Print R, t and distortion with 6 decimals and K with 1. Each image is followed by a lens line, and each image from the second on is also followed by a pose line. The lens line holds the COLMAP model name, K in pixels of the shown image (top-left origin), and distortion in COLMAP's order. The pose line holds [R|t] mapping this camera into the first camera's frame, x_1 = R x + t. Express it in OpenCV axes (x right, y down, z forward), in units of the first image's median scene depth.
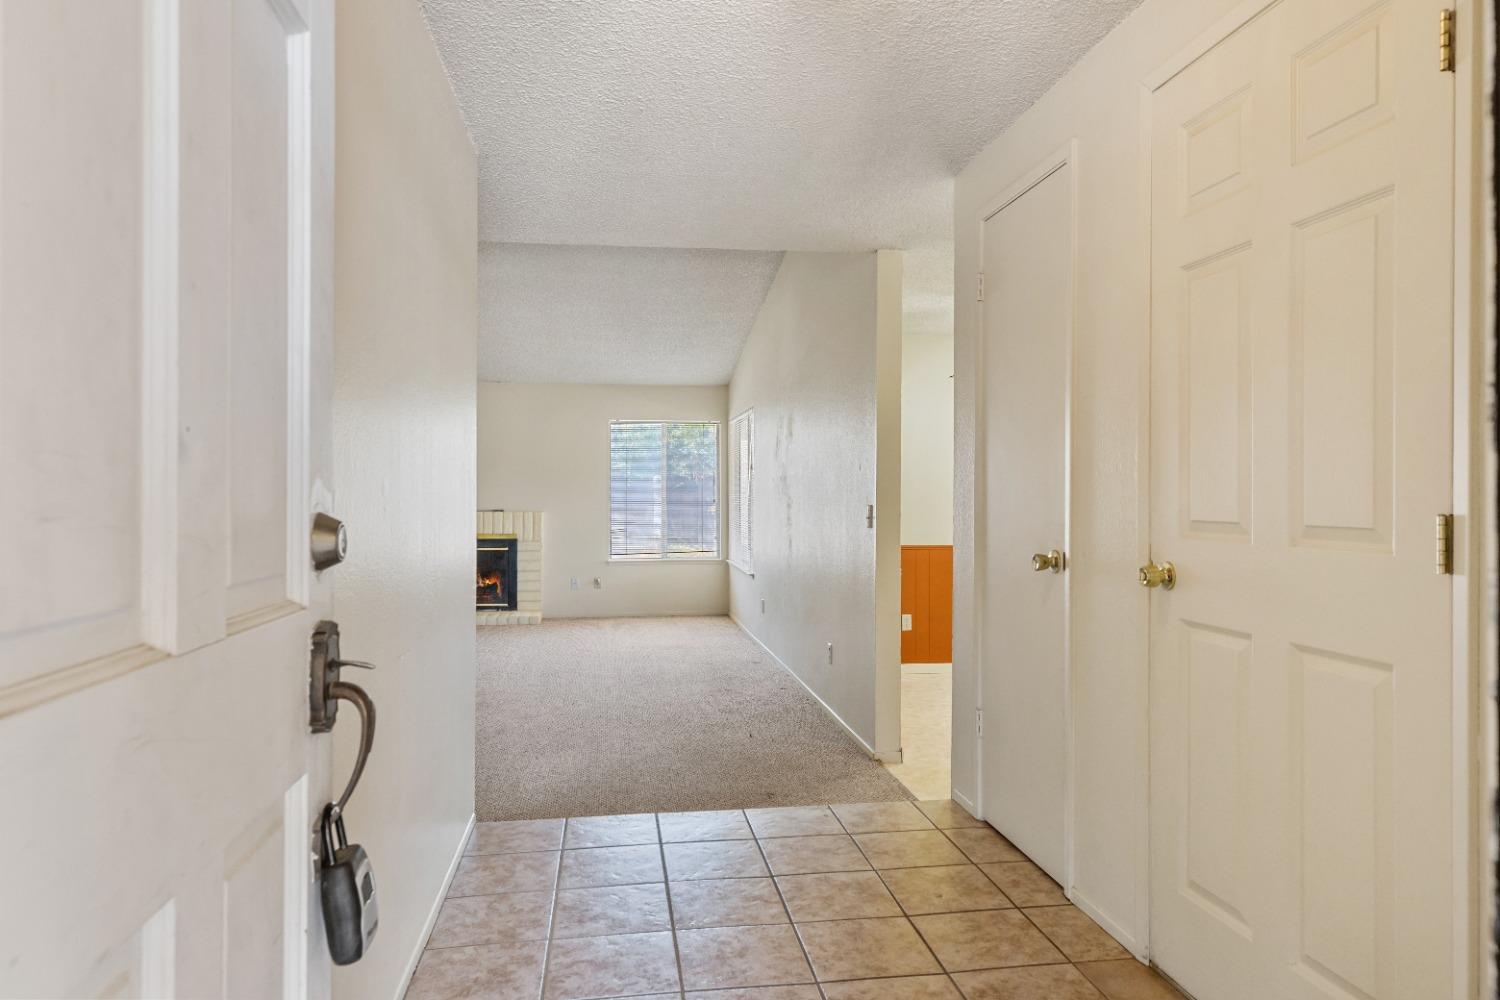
lens RADIAL K [[966.1, 0, 752.6], [0, 966.1, 507.9], [0, 0, 1]] dist [0.005854, 0.000825]
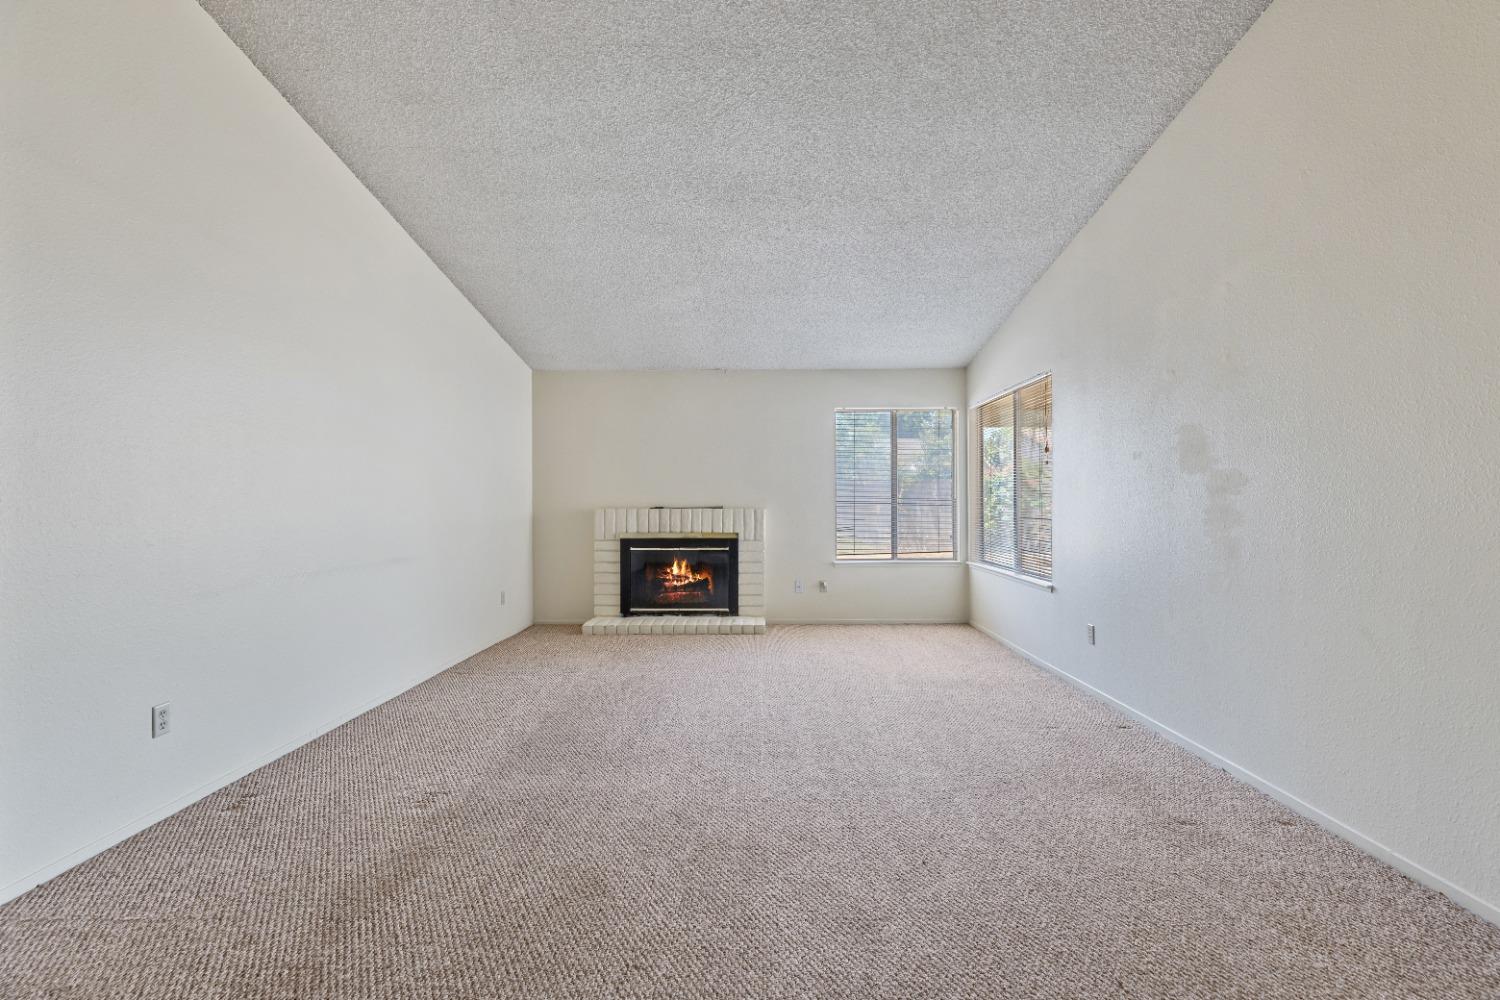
lens RADIAL K [[679.0, 0, 745.7], [0, 679.0, 498.4], [0, 0, 1]] dist [0.004289, 0.000160]
pose [[0.985515, -0.006144, -0.169480, -0.125430], [0.003023, 0.999821, -0.018664, 0.006196], [0.169564, 0.017881, 0.985357, 0.358166]]
